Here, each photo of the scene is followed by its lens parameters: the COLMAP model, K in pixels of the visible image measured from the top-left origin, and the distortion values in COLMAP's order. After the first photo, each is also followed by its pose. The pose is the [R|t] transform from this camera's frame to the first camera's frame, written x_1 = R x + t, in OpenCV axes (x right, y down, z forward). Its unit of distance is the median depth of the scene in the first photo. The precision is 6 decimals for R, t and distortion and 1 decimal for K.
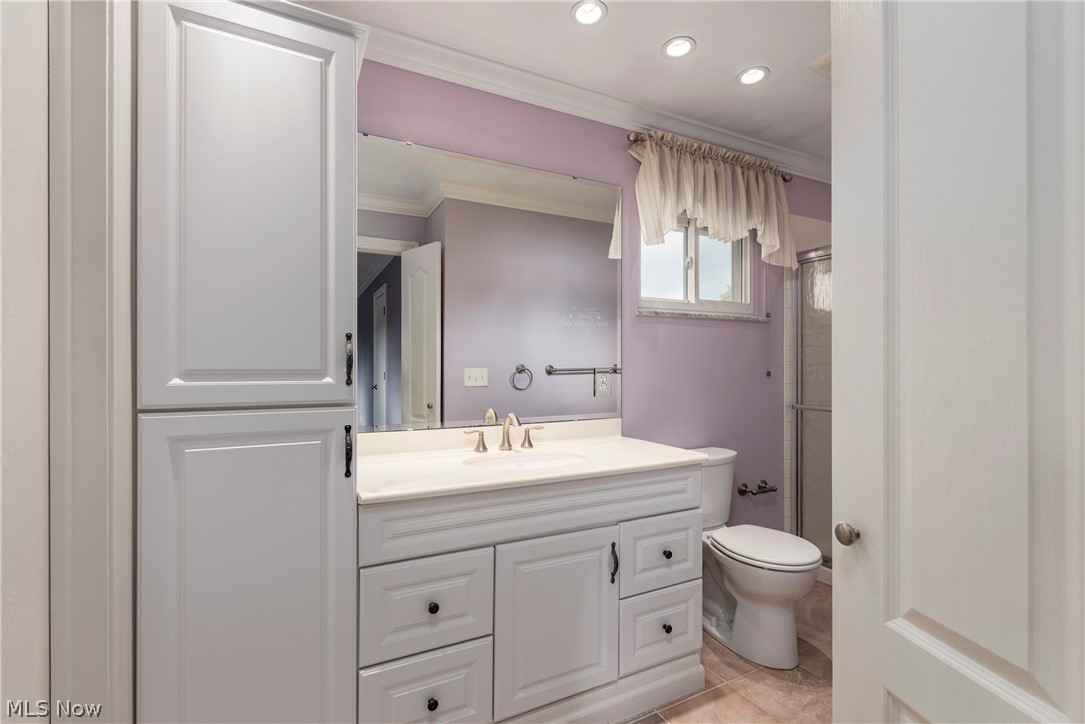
lens RADIAL K [[489.7, 0, 542.5], [0, 489.7, 362.0], [0, 0, 1]] dist [0.000173, 0.000008]
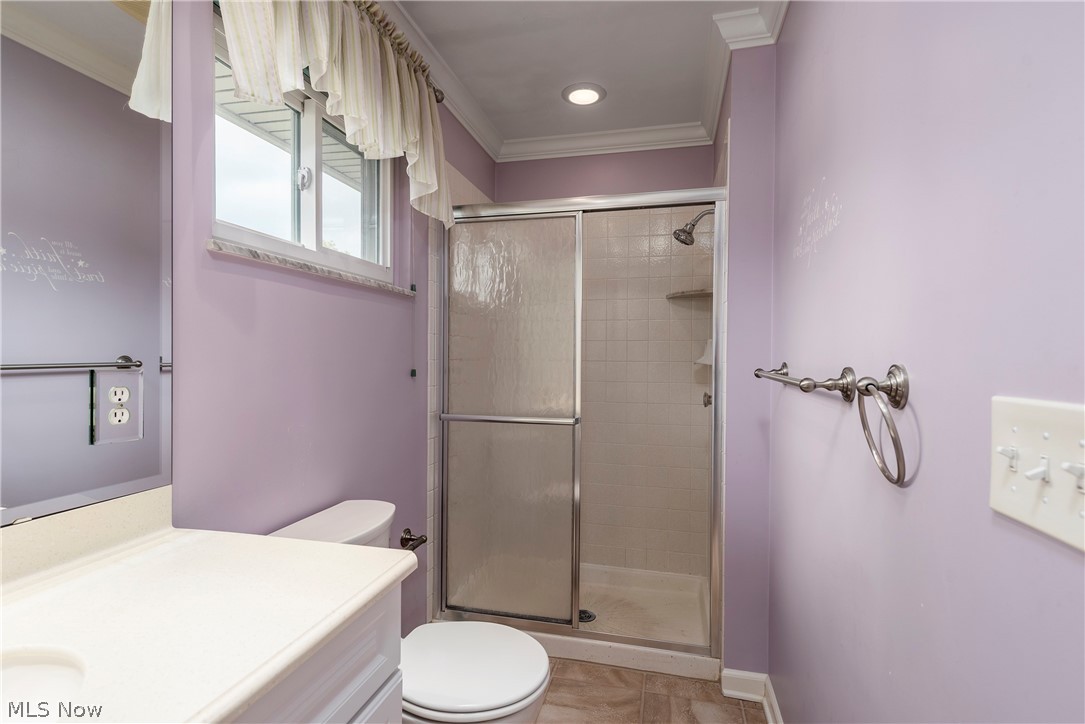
lens RADIAL K [[528.8, 0, 542.5], [0, 528.8, 362.0], [0, 0, 1]] dist [0.005167, -0.000512]
pose [[0.655652, -0.001870, 0.755061, 0.020149], [-0.008657, 0.999913, 0.009994, -0.000278], [-0.755013, -0.013089, 0.655579, 0.392174]]
